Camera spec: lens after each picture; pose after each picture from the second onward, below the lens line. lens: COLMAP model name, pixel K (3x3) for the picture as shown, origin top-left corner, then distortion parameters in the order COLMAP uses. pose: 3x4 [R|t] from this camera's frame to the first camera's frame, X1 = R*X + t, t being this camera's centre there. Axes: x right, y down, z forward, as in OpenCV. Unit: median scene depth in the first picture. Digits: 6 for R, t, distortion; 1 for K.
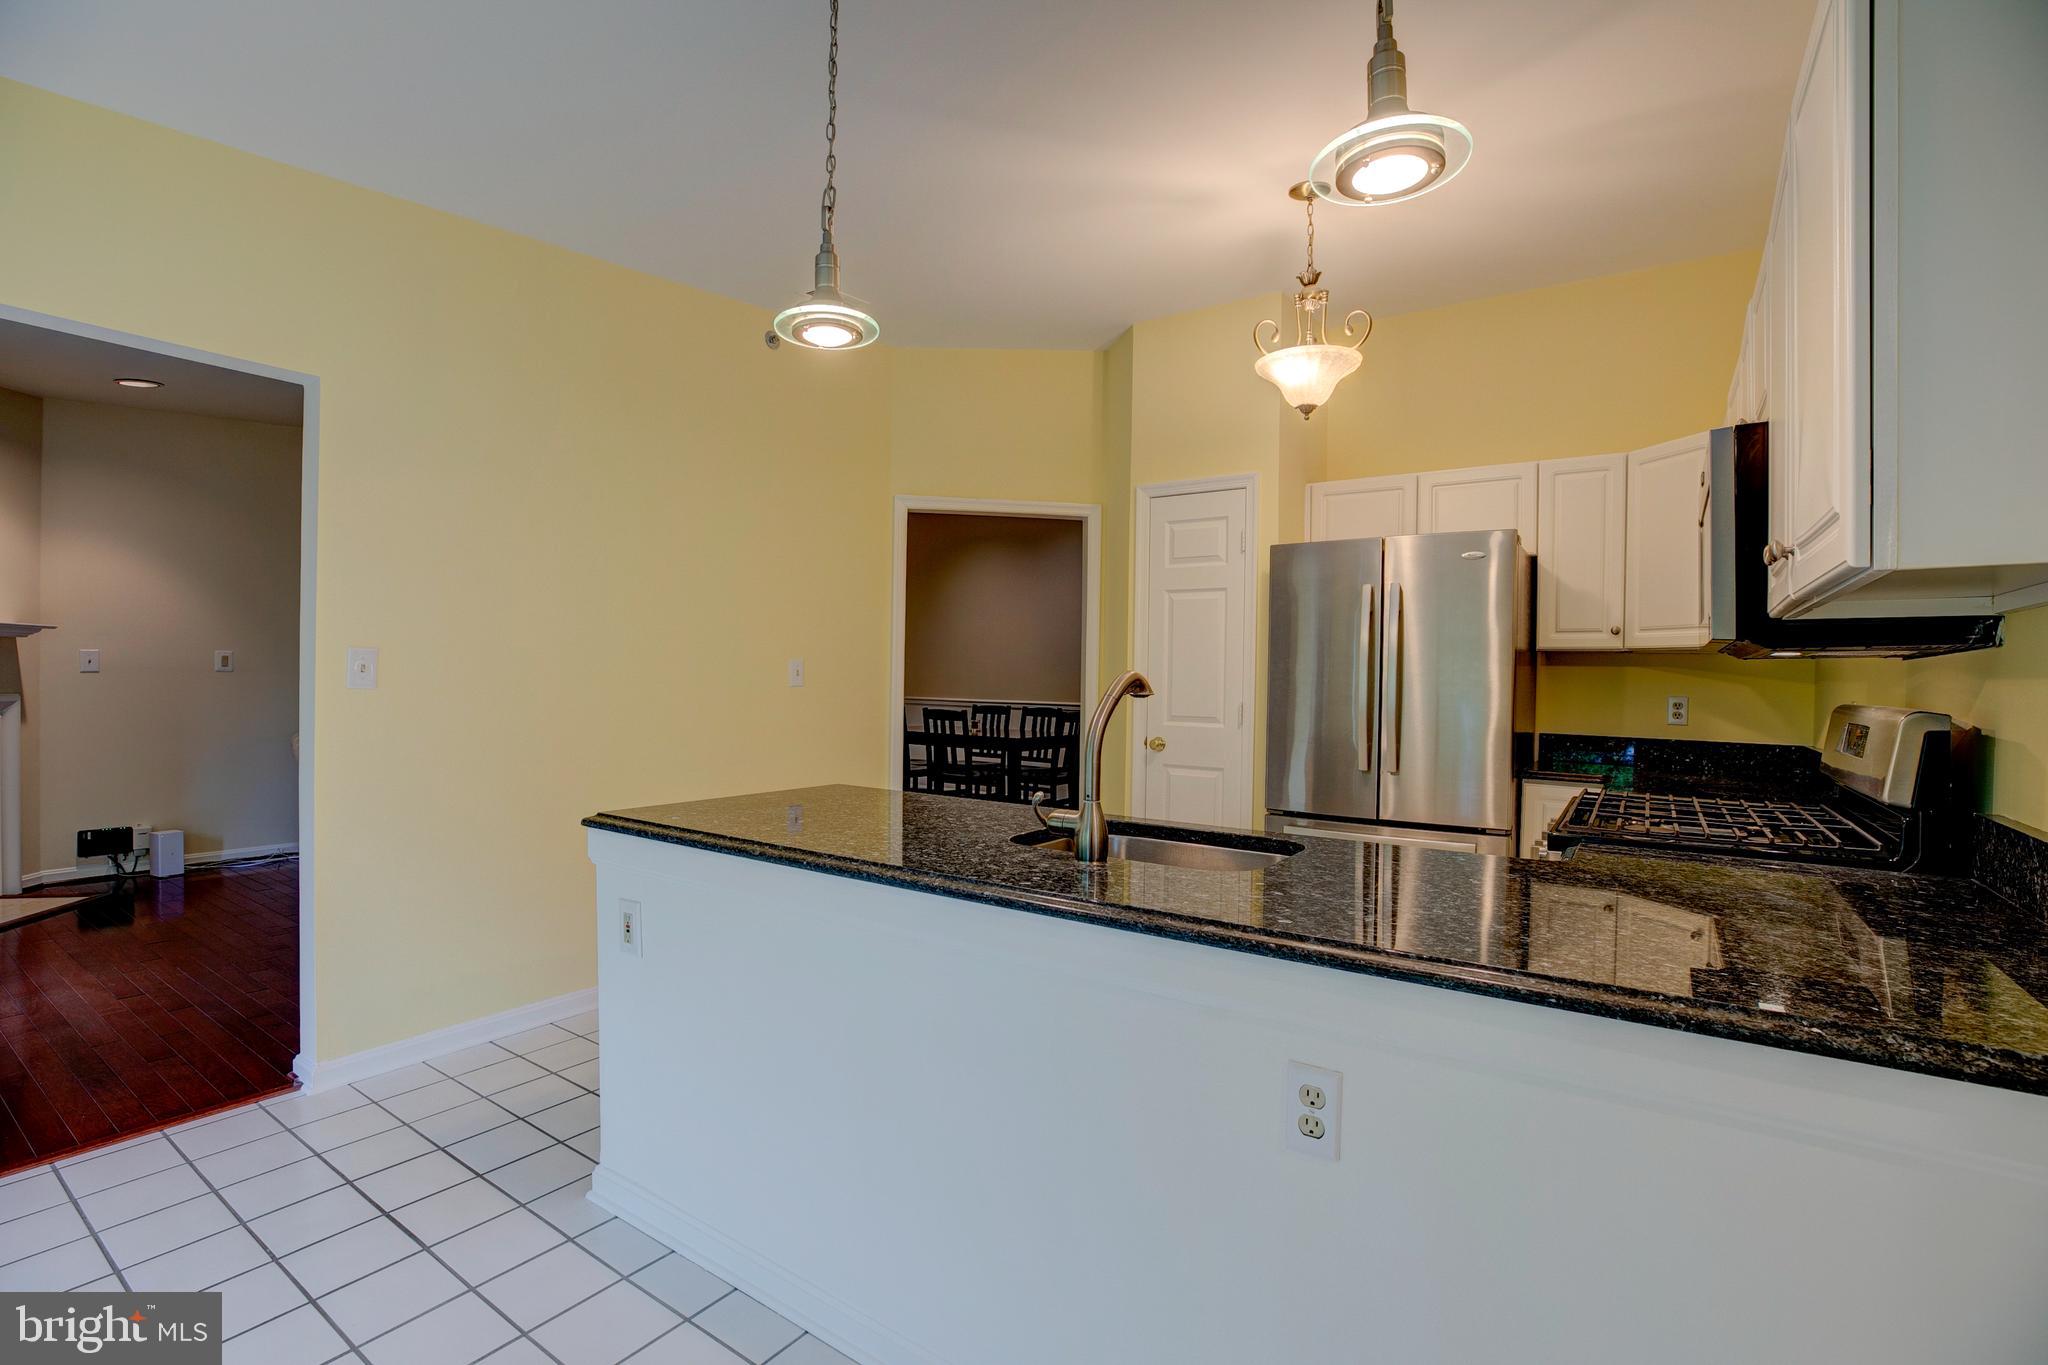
lens RADIAL K [[929.1, 0, 1016.8], [0, 929.1, 698.9], [0, 0, 1]] dist [-0.032850, 0.005787]
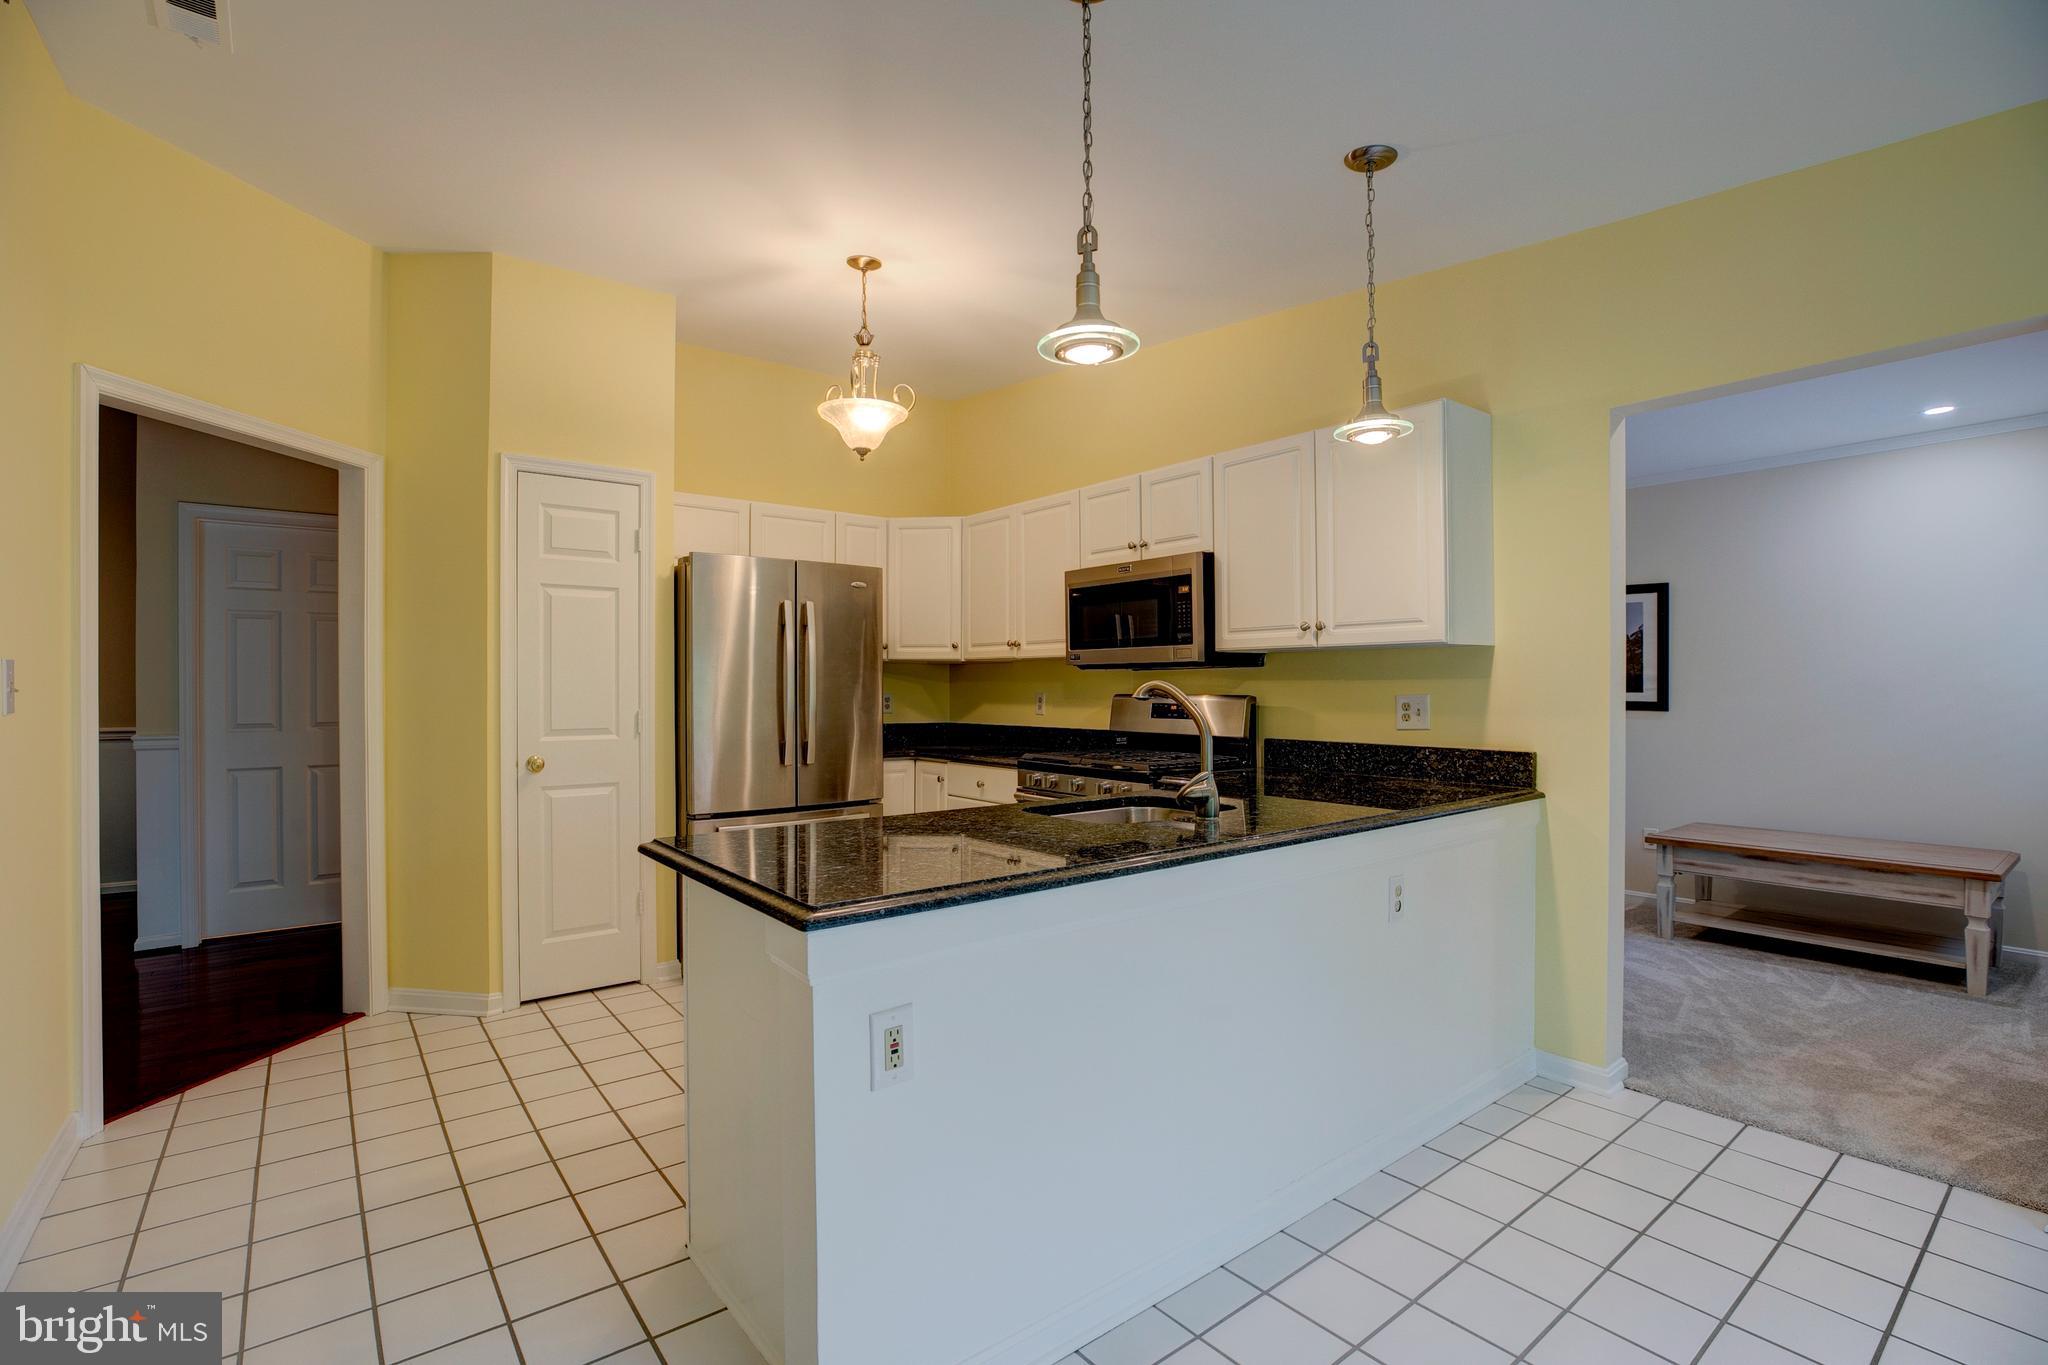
lens RADIAL K [[929.1, 0, 1009.9], [0, 929.1, 688.6], [0, 0, 1]] dist [-0.032850, 0.005787]
pose [[0.300302, -0.016085, 0.953709, -0.680887], [0.029766, 0.999529, 0.007485, -0.018388], [-0.953380, 0.026140, 0.300639, 0.443416]]
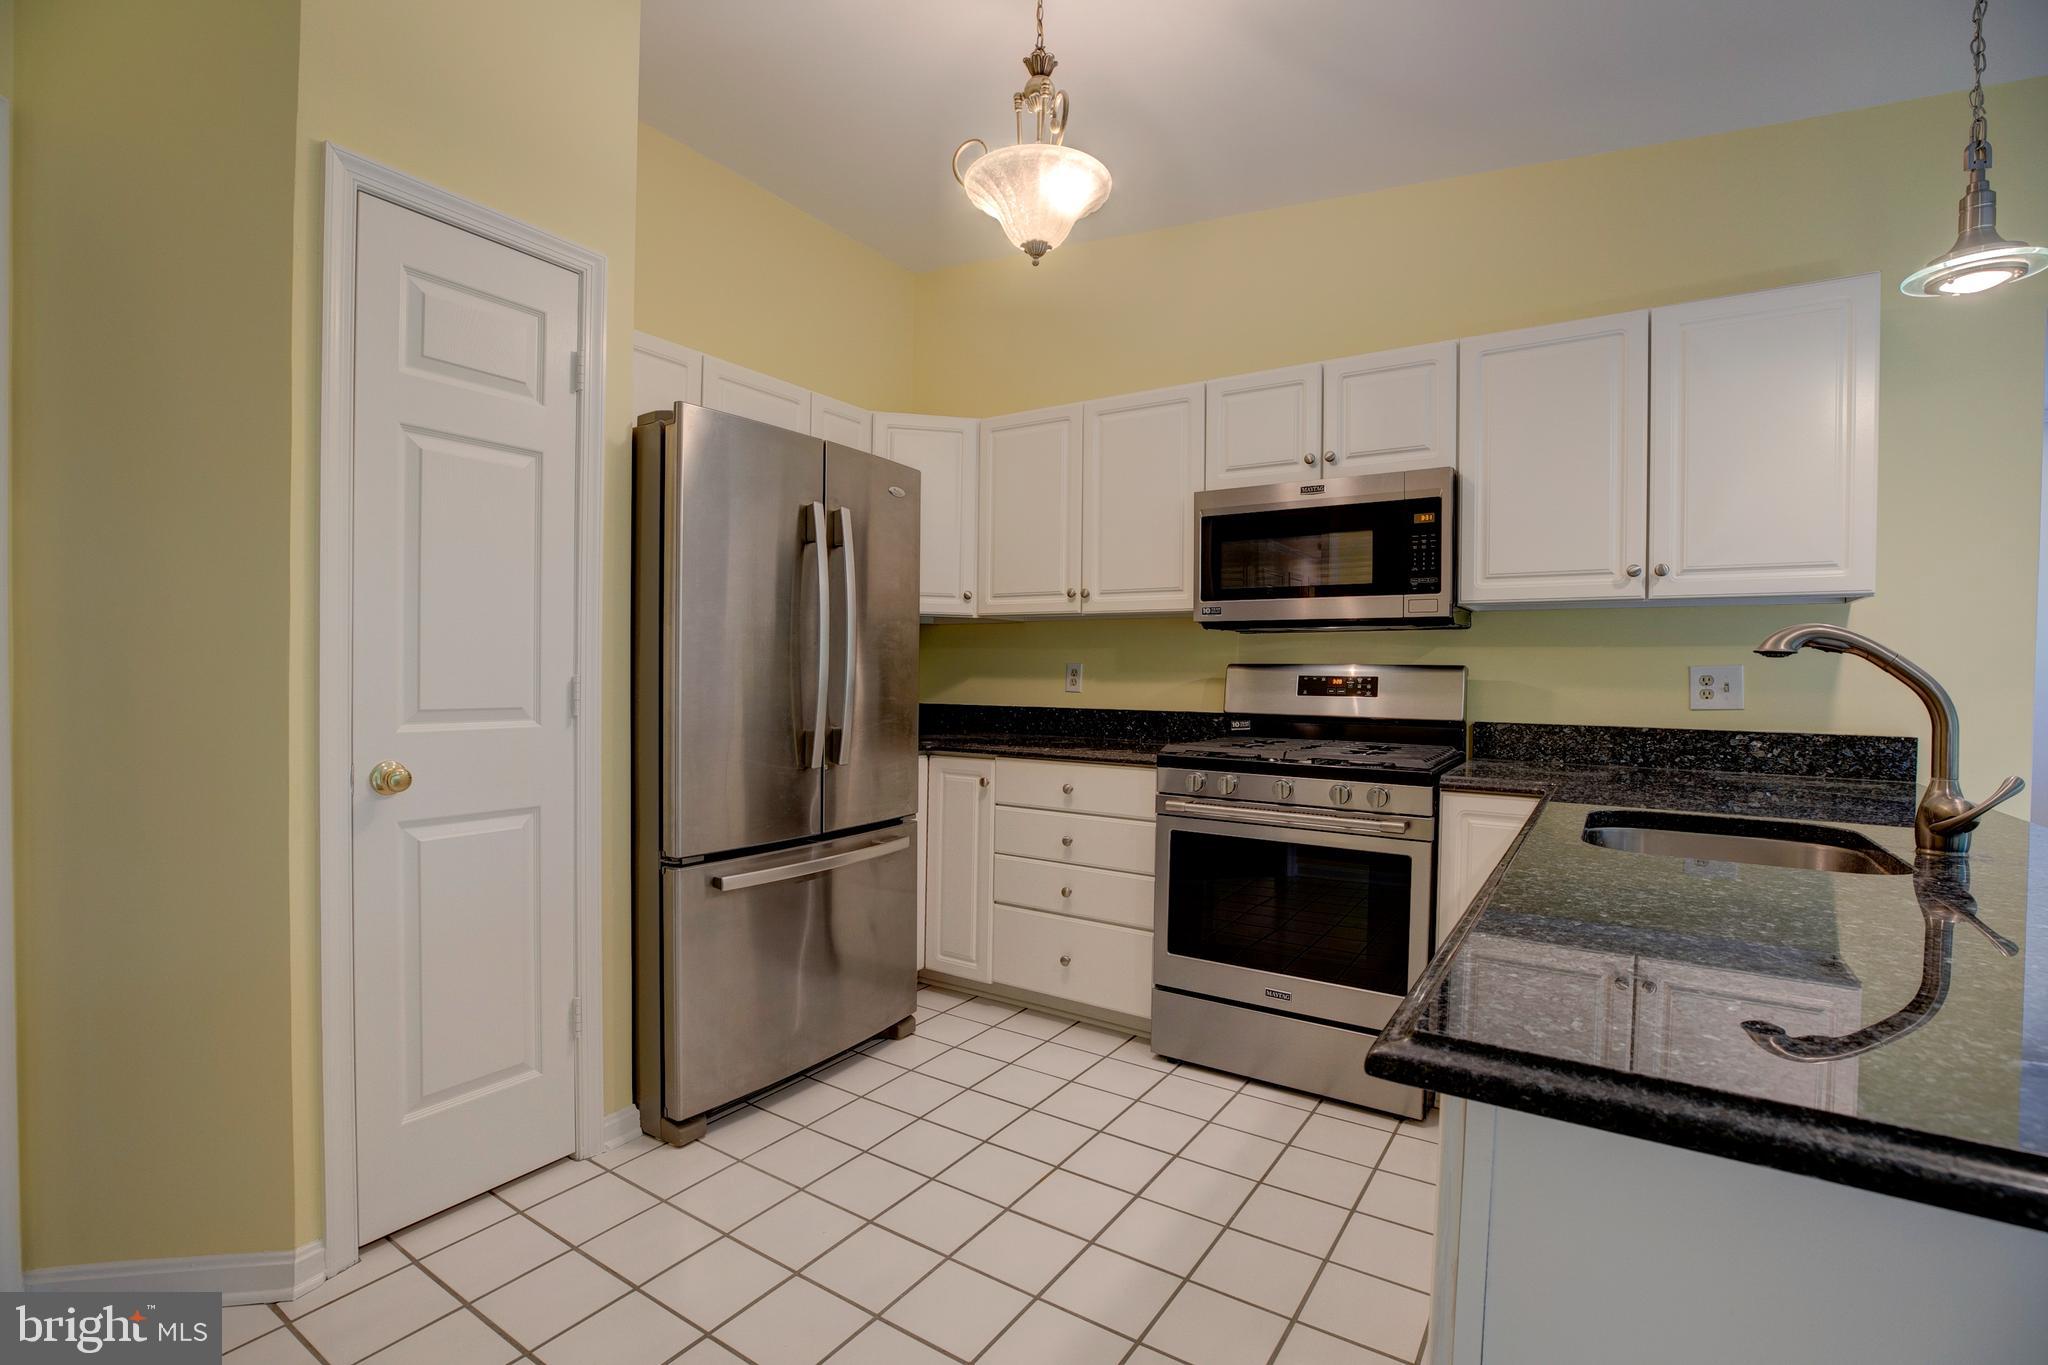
lens RADIAL K [[929.1, 0, 1006.6], [0, 929.1, 686.1], [0, 0, 1]] dist [-0.032850, 0.005787]
pose [[-0.013702, -0.026839, 0.999546, -0.360454], [0.013105, 0.999549, 0.027019, -0.002444], [-0.999820, 0.013469, -0.013344, 0.951658]]
